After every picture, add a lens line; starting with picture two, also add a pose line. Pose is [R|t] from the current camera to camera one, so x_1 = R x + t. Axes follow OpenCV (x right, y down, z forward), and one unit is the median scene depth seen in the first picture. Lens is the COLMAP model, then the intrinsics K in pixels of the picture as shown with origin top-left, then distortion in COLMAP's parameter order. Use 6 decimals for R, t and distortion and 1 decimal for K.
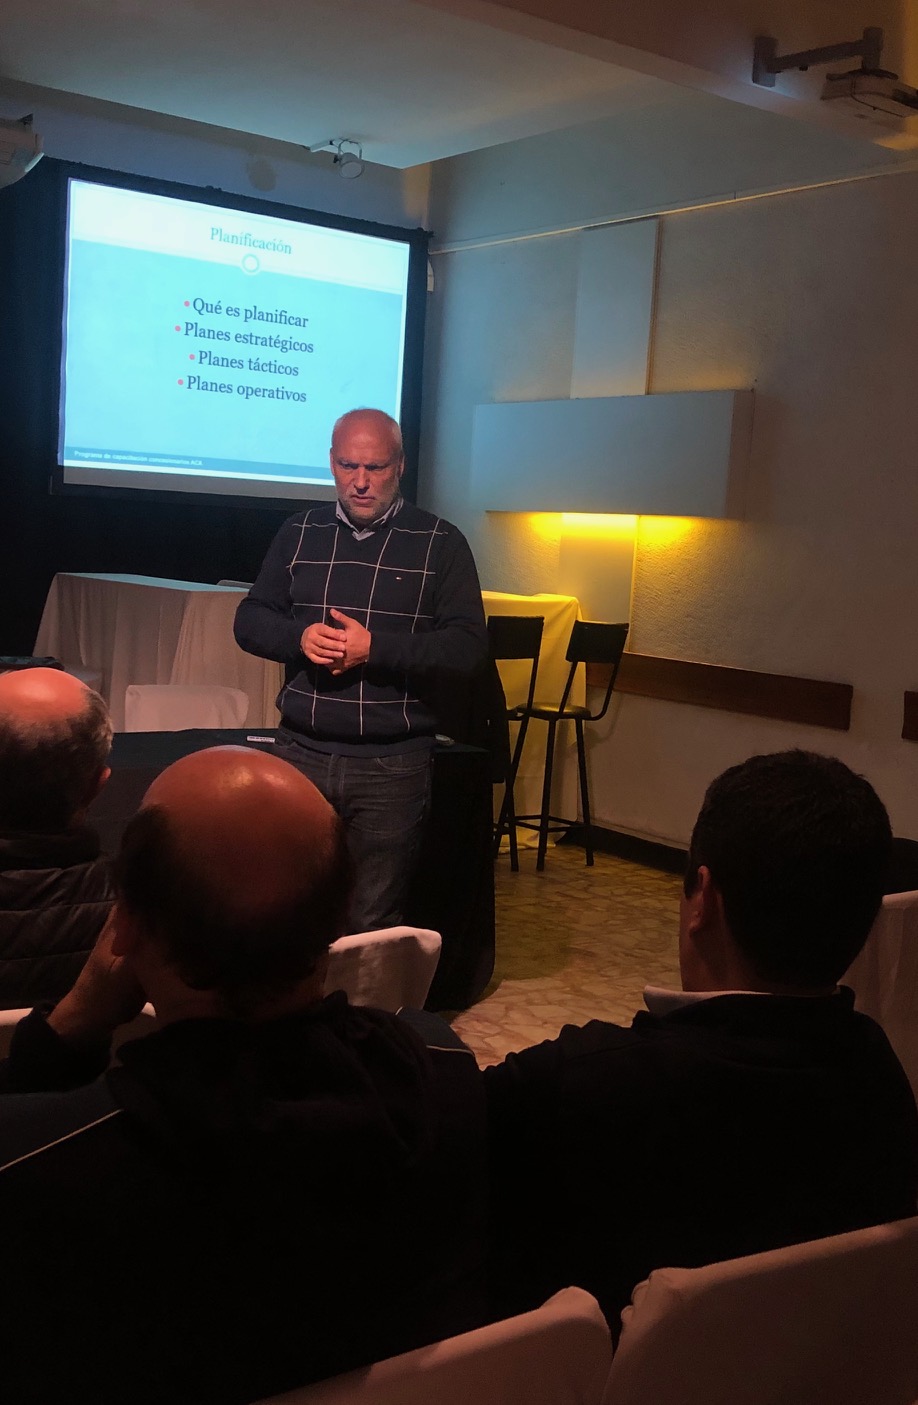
lens RADIAL K [[1585.0, 0, 461.2], [0, 1585.0, 697.6], [0, 0, 1]] dist [0.003762, -0.207530]
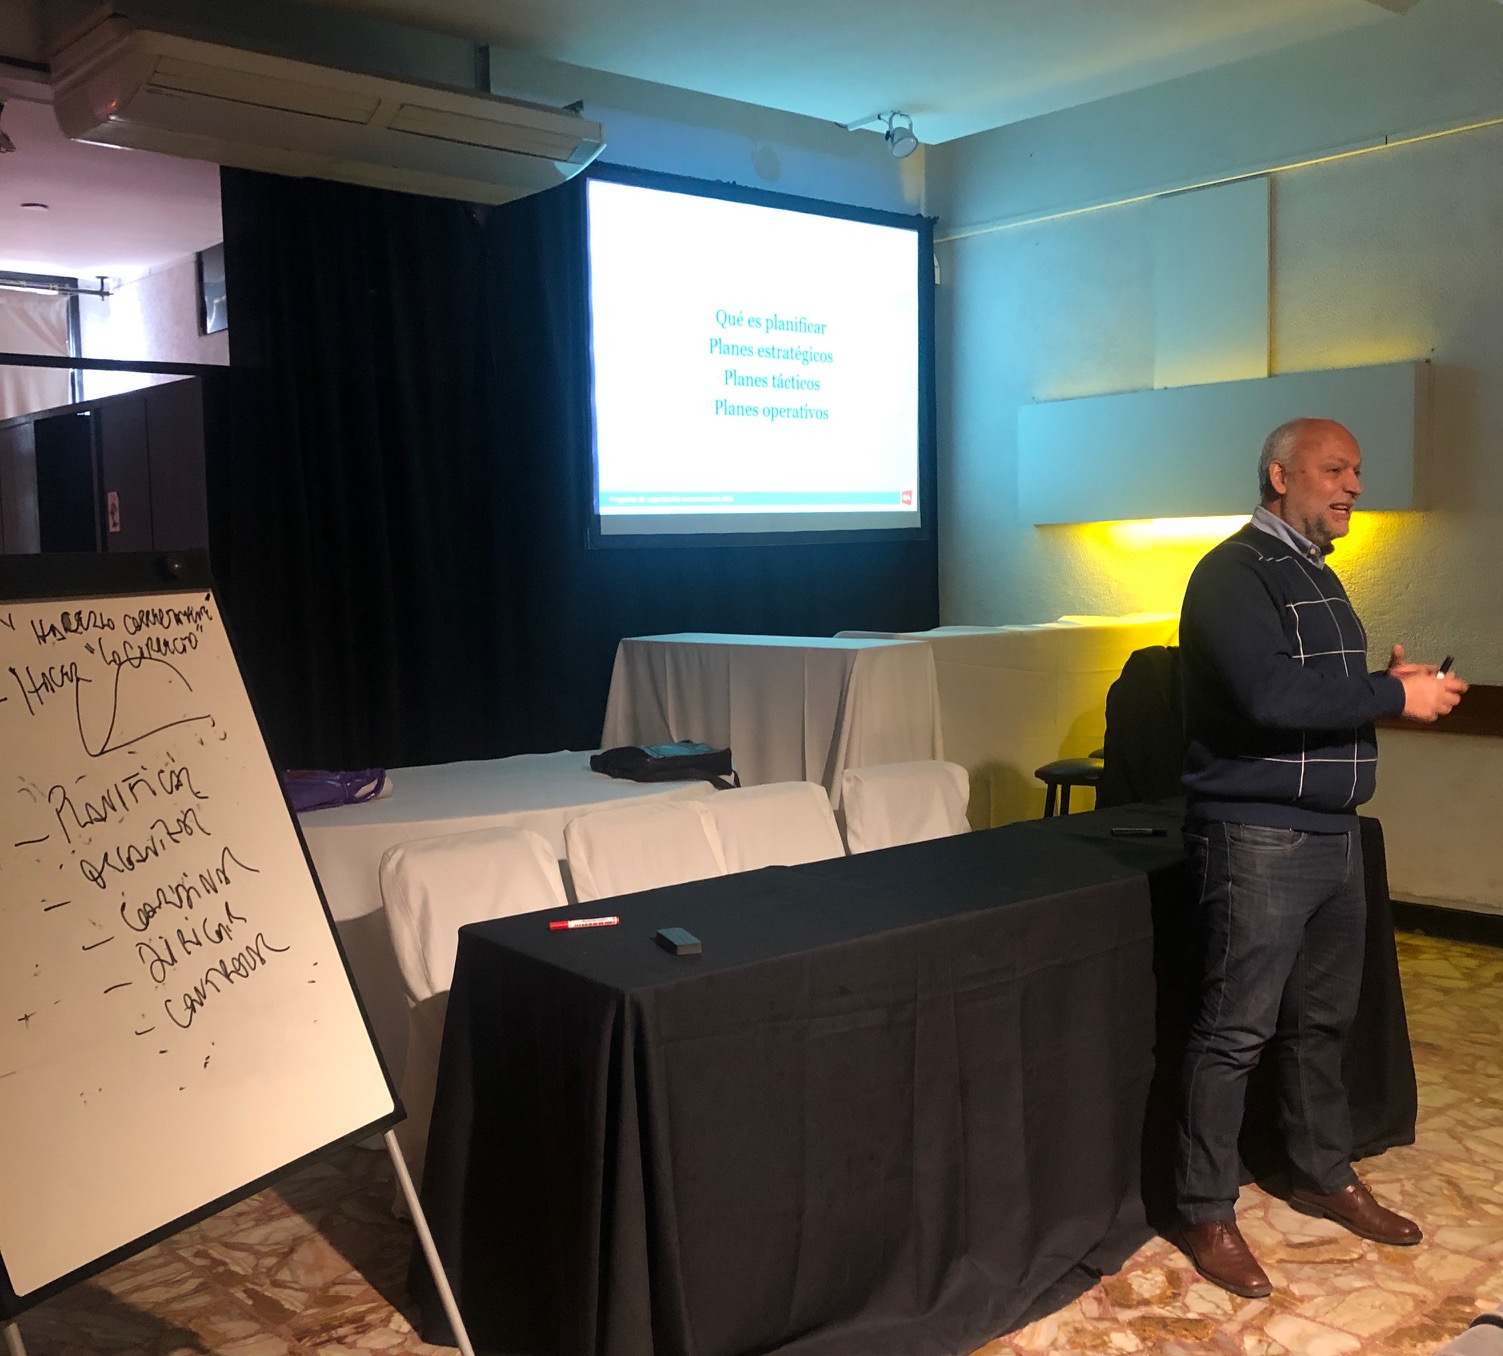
lens RADIAL K [[1641.4, 0, 748.2], [0, 1641.4, 680.5], [0, 0, 1]] dist [0.000666, 0.016482]
pose [[0.995110, -0.088163, 0.044543, -0.208821], [0.089152, 0.995802, -0.020722, -0.030142], [-0.042529, 0.024591, 0.998793, 0.106900]]
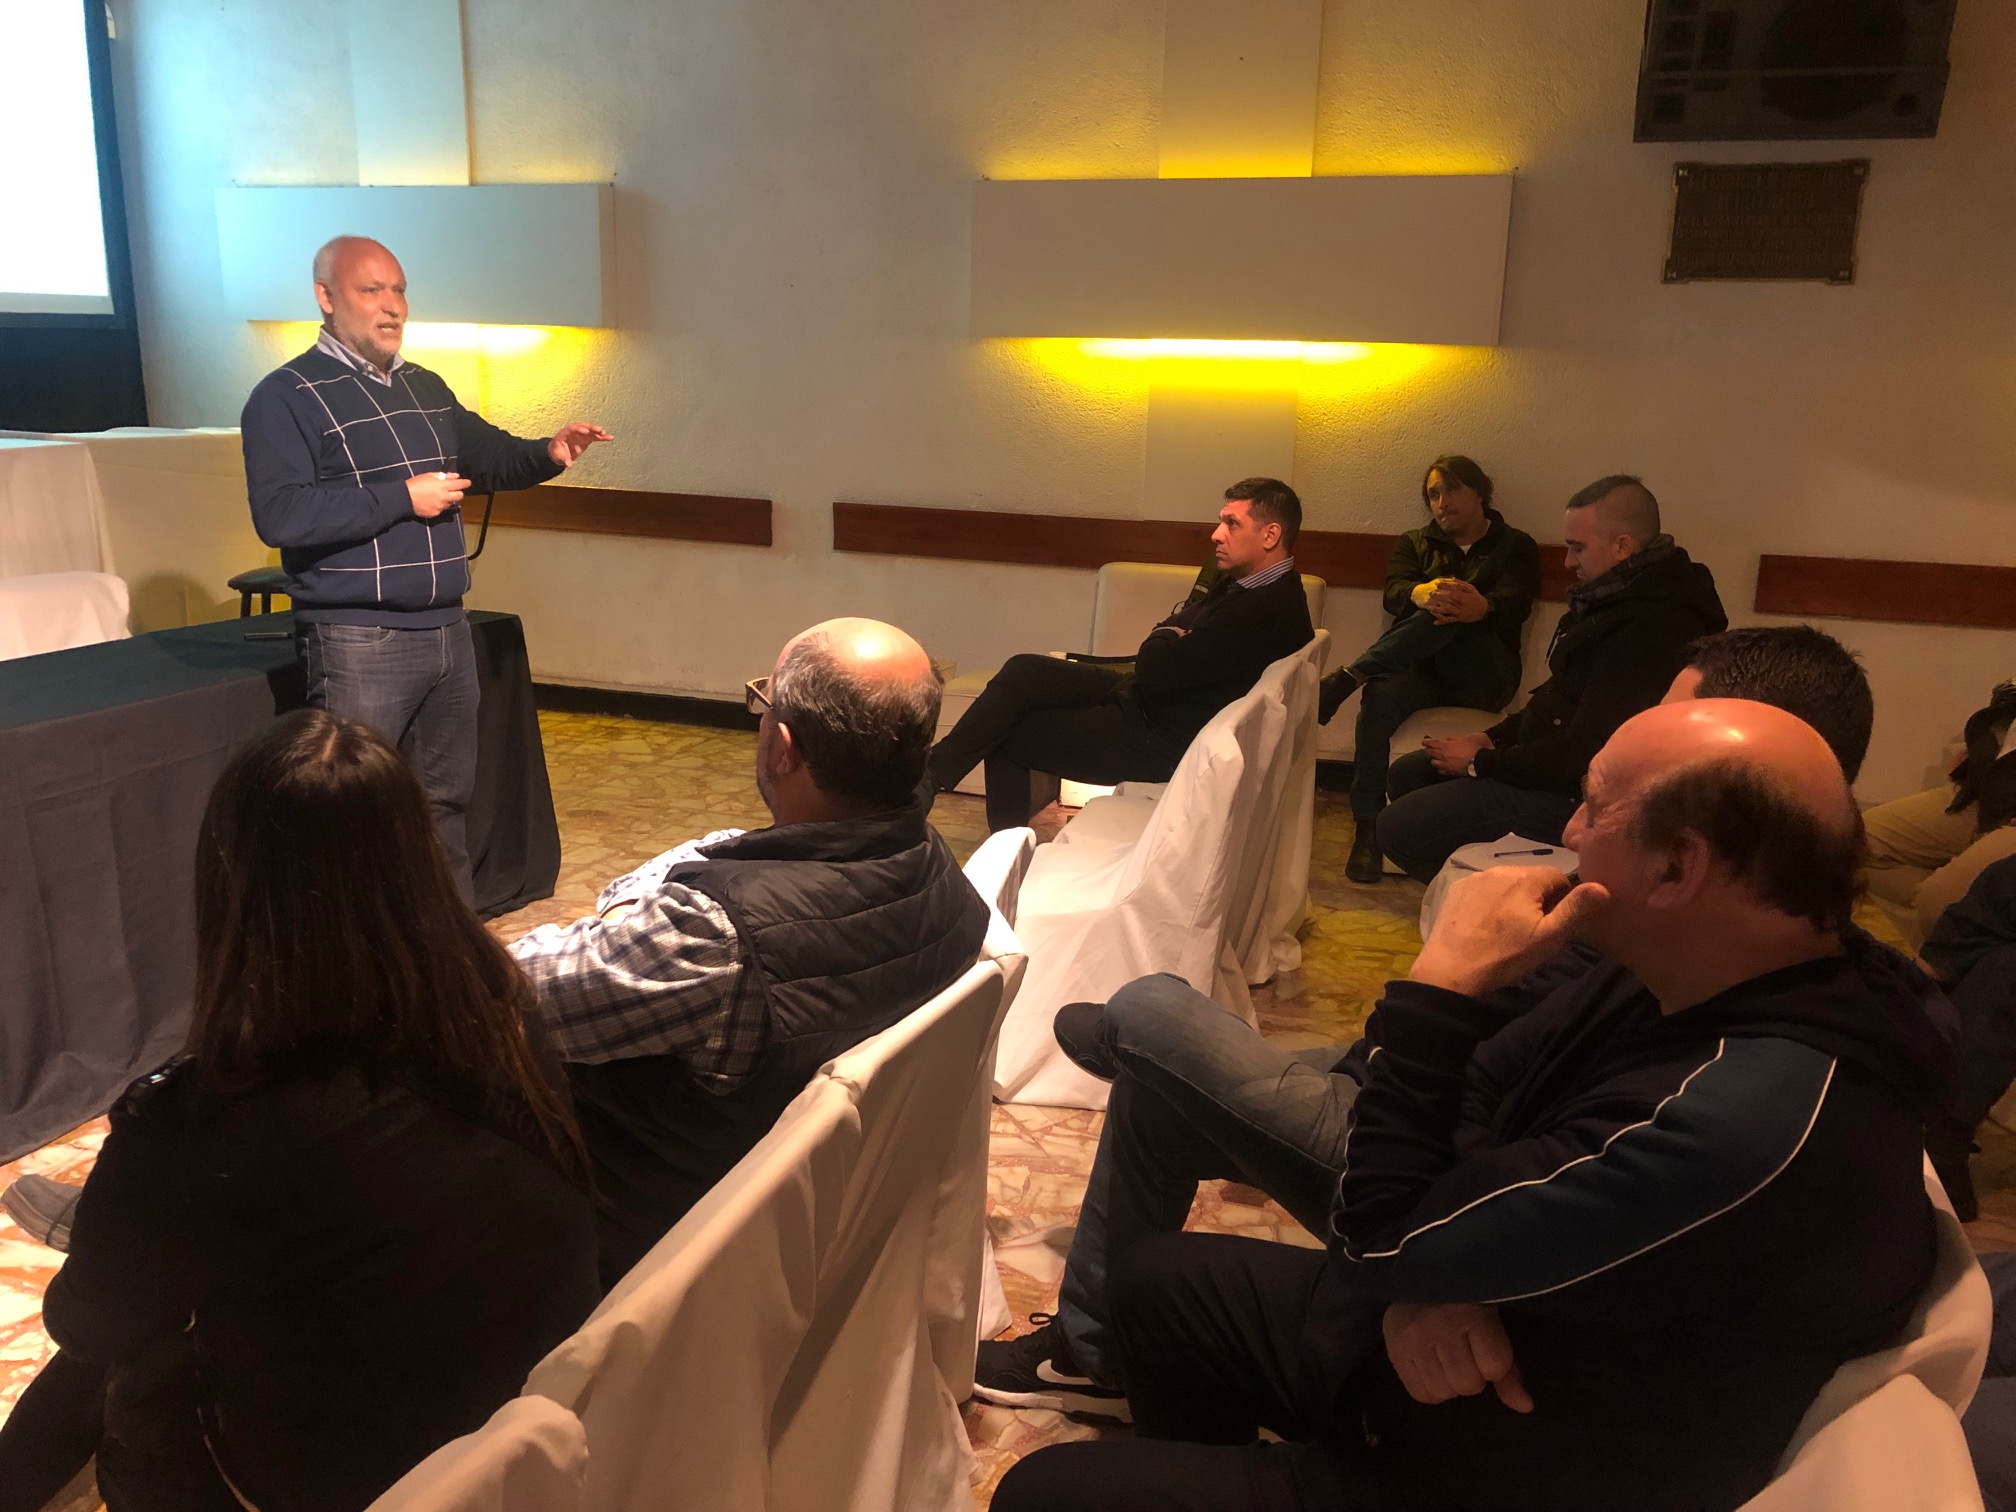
lens RADIAL K [[1623.1, 0, 1005.5], [0, 1623.1, 740.3], [0, 0, 1]] dist [0.002294, -0.002621]
pose [[0.827963, -0.167625, 0.535144, -0.161699], [0.081375, 0.980093, 0.181096, -0.025796], [-0.554848, -0.106394, 0.825121, 0.049750]]
